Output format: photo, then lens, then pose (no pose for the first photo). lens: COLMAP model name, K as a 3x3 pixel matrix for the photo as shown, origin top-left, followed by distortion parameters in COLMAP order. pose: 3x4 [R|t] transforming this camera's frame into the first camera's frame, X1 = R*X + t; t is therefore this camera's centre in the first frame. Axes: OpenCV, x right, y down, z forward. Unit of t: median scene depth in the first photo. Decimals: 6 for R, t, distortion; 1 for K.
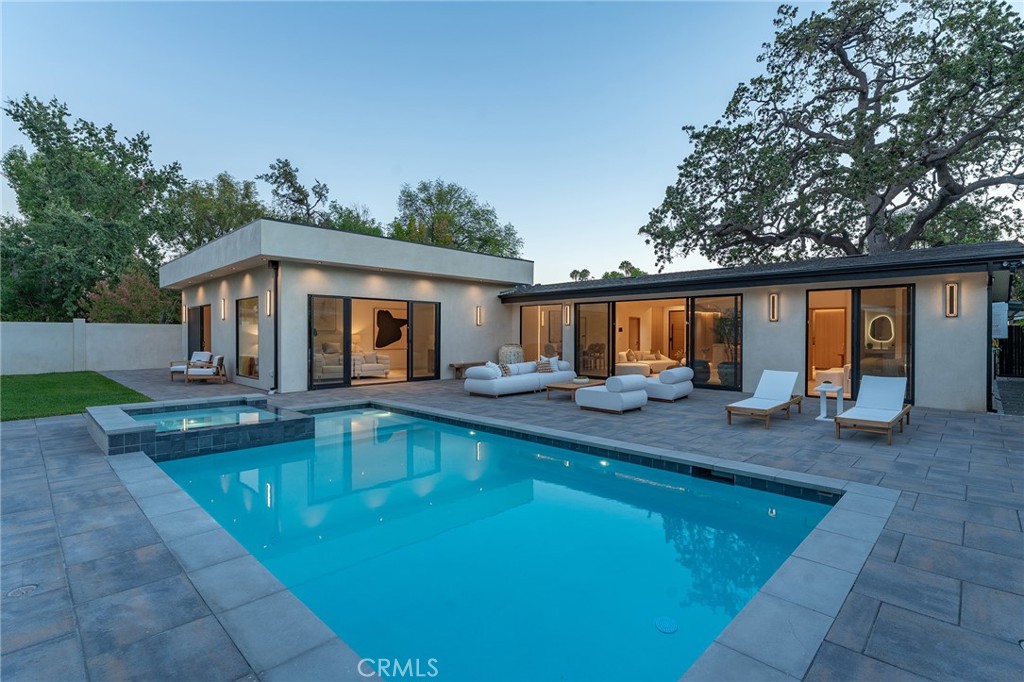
lens RADIAL K [[480.7, 0, 512.2], [0, 480.7, 338.9], [0, 0, 1]] dist [0.000731, -0.000241]
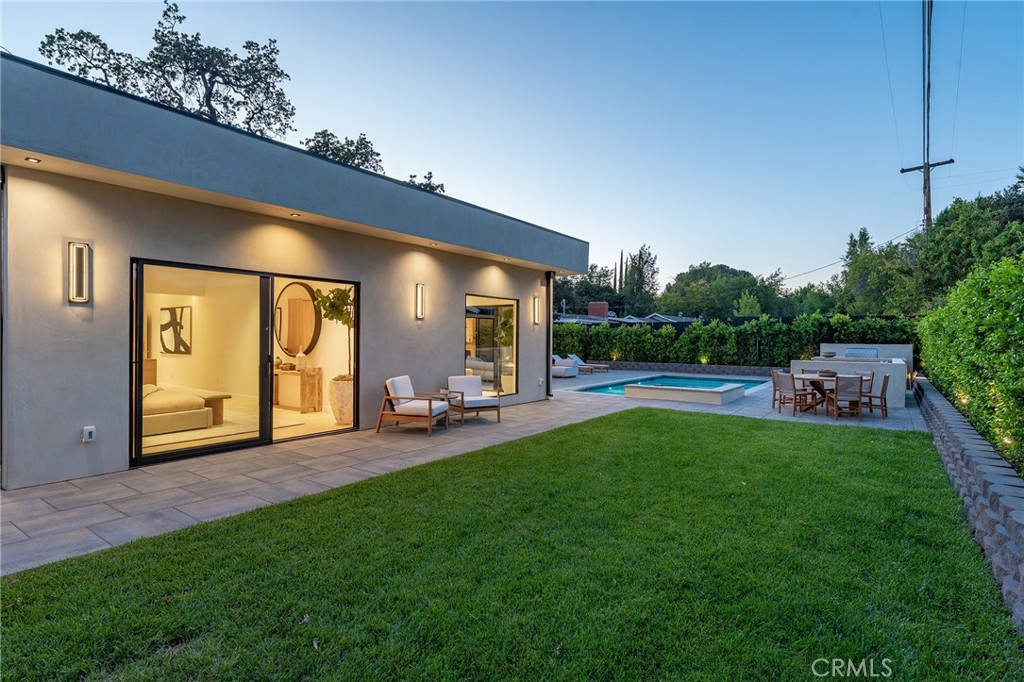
lens RADIAL K [[521.4, 0, 509.9], [0, 521.4, 339.4], [0, 0, 1]] dist [-0.003349, -0.000007]
pose [[-0.144729, -0.005784, 0.989454, -0.792235], [0.001503, 0.999980, 0.006065, -0.011535], [-0.989470, 0.002365, -0.144717, 0.622206]]
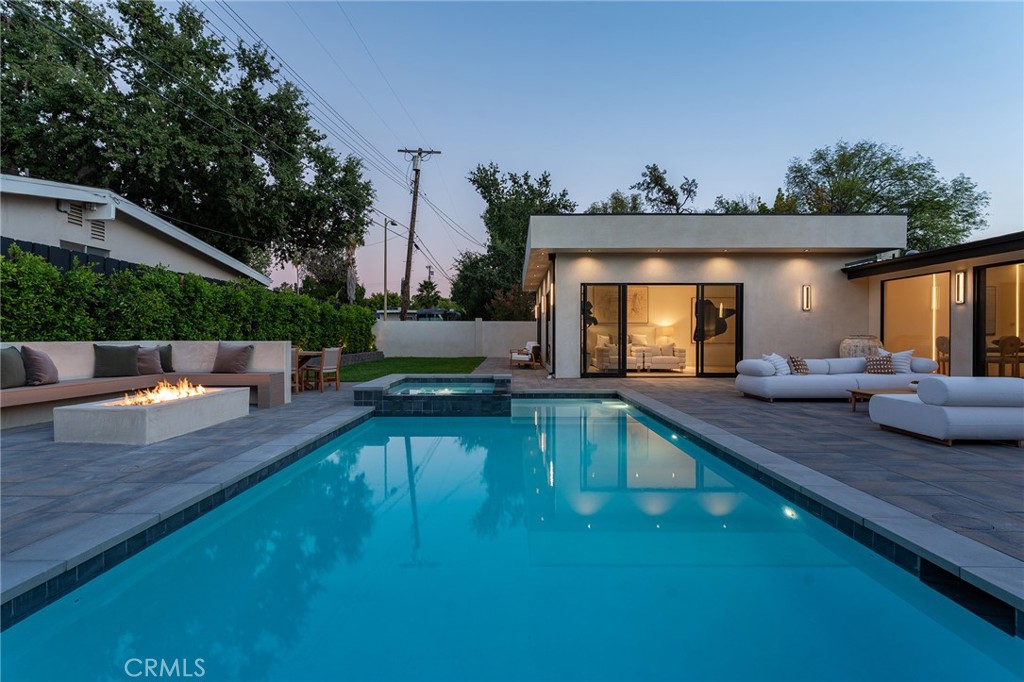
lens RADIAL K [[480.7, 0, 512.9], [0, 480.7, 339.0], [0, 0, 1]] dist [0.000731, -0.000241]
pose [[0.698593, 0.002475, -0.715515, 0.103239], [-0.005601, 0.999982, -0.002010, 0.014454], [0.715497, 0.005412, 0.698595, 0.096251]]
